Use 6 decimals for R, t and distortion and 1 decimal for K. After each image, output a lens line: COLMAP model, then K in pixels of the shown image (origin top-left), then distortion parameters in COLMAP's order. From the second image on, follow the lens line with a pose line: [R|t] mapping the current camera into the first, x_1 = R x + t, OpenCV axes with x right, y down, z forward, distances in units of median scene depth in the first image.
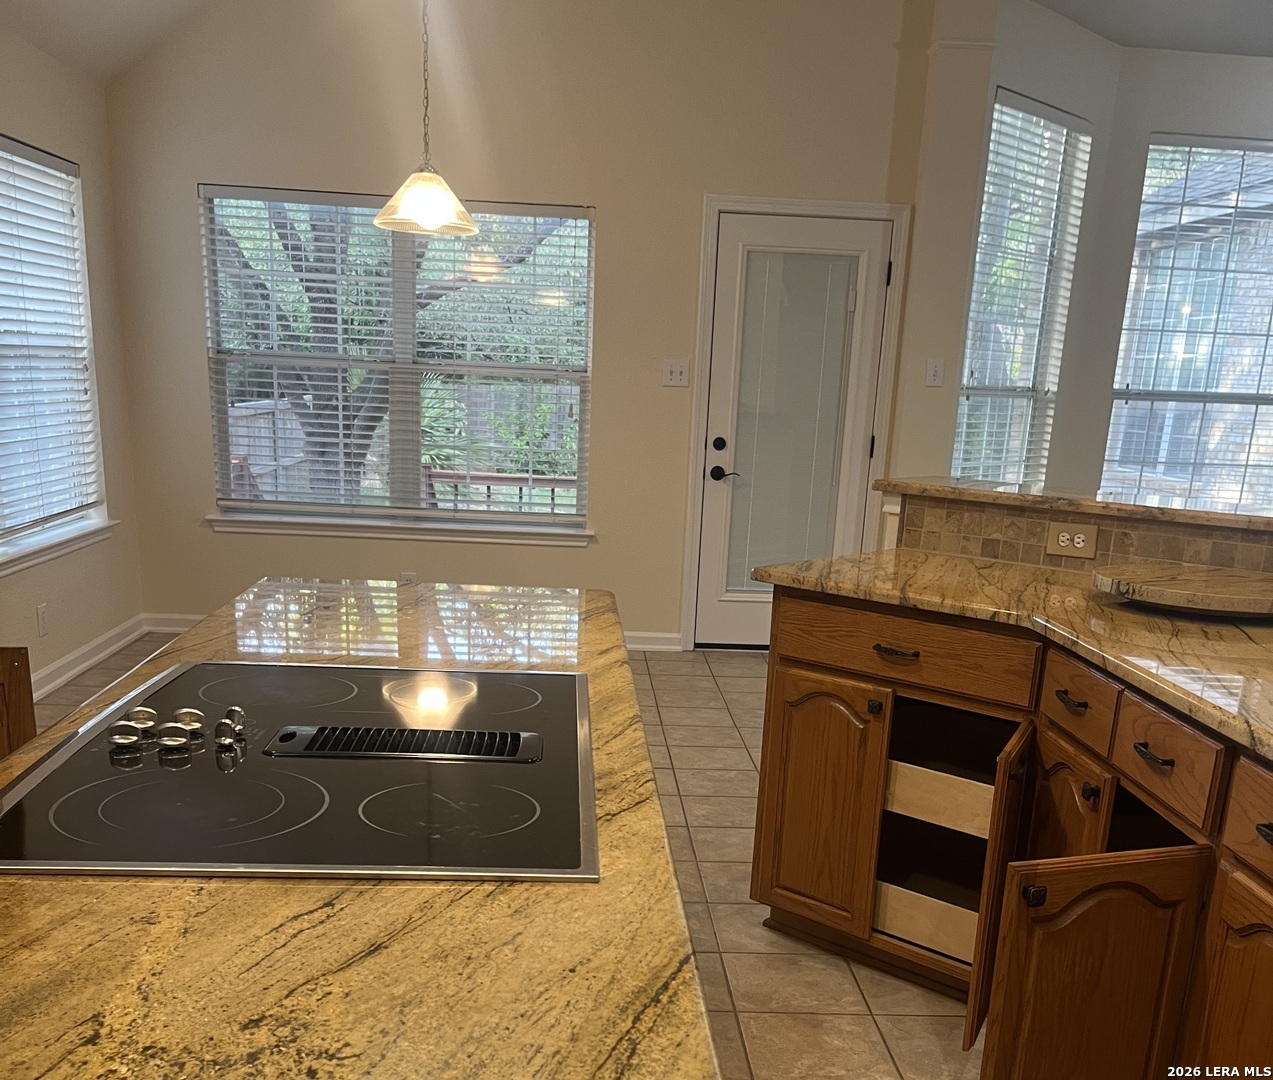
lens RADIAL K [[1264.4, 0, 634.7], [0, 1264.4, 772.4], [0, 0, 1]] dist [0.032521, -0.024001]
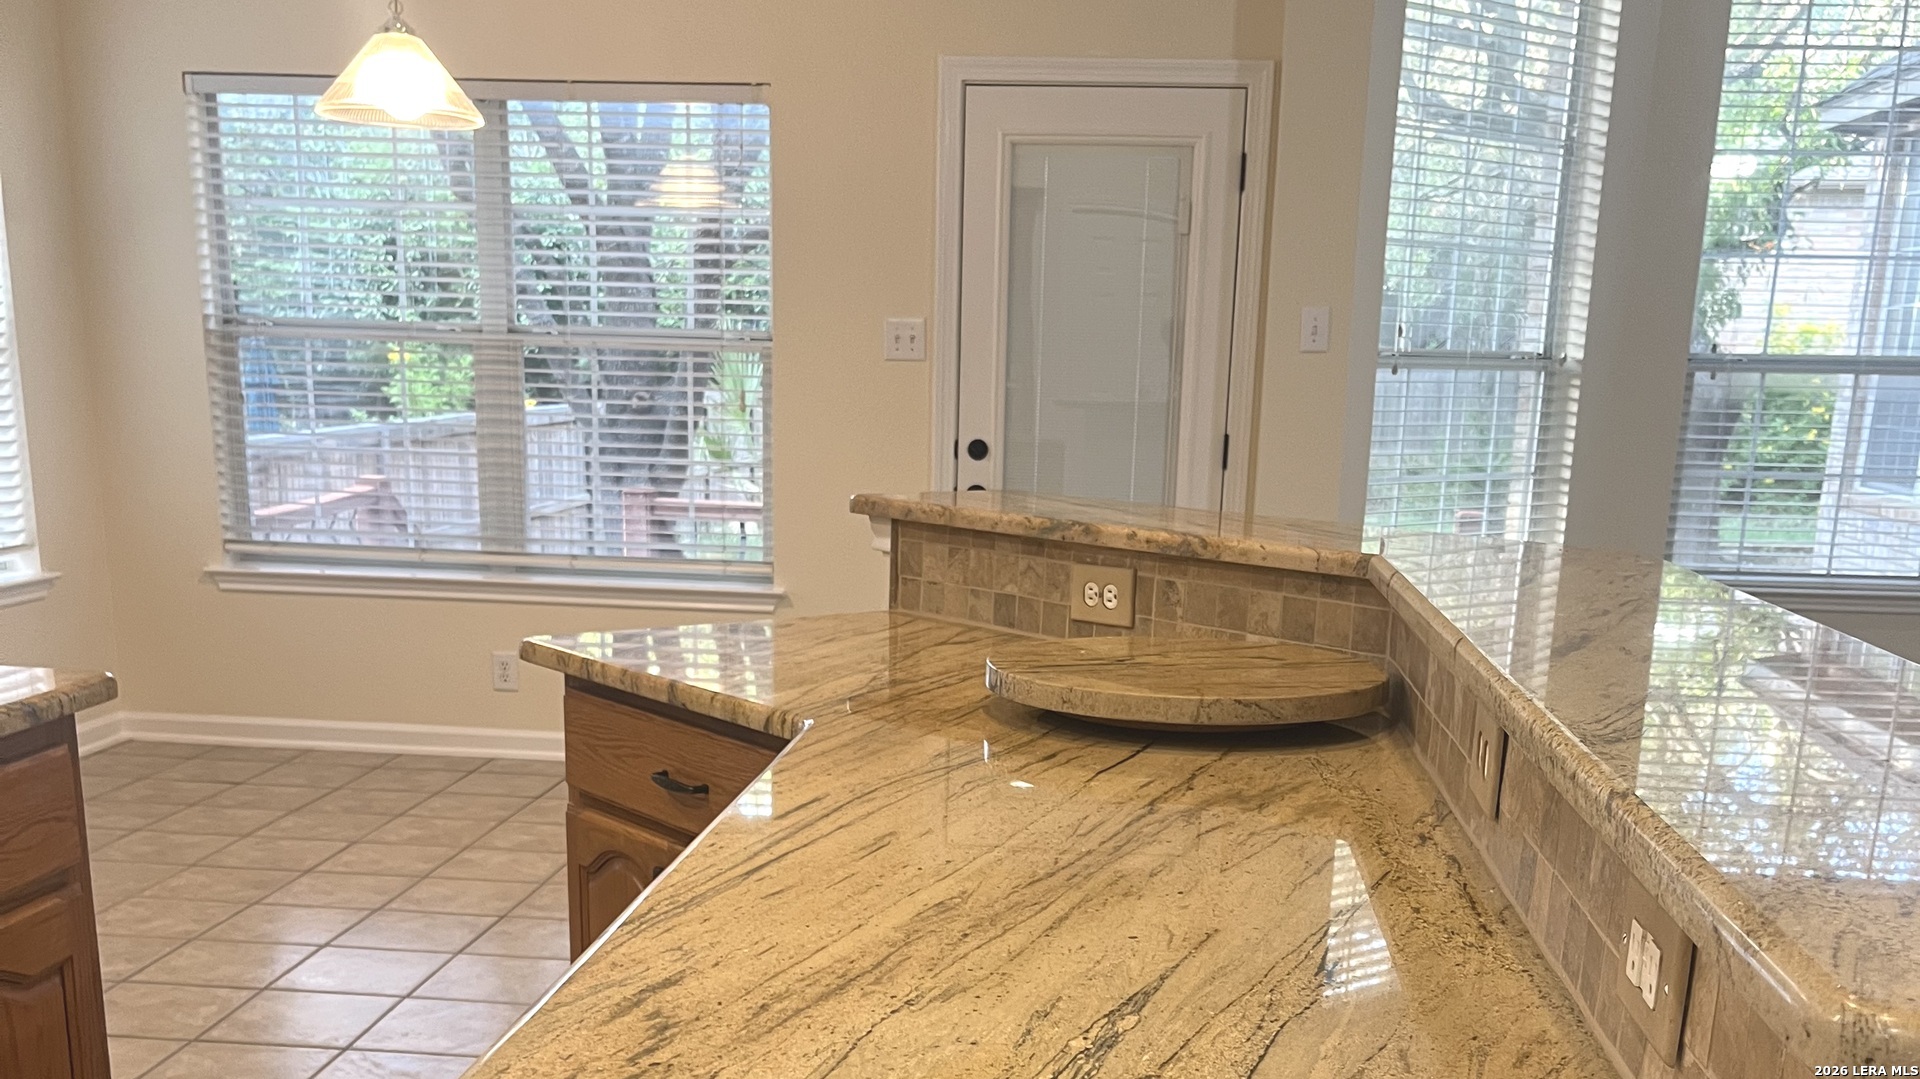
lens RADIAL K [[1900.5, 0, 989.1], [0, 1900.5, 896.1], [0, 0, 1]] dist [0.049661, -0.061867]
pose [[0.989847, 0.020270, -0.140685, 0.210291], [-0.024722, 0.999245, -0.029966, -0.009793], [0.139972, 0.033140, 0.989601, 0.072295]]
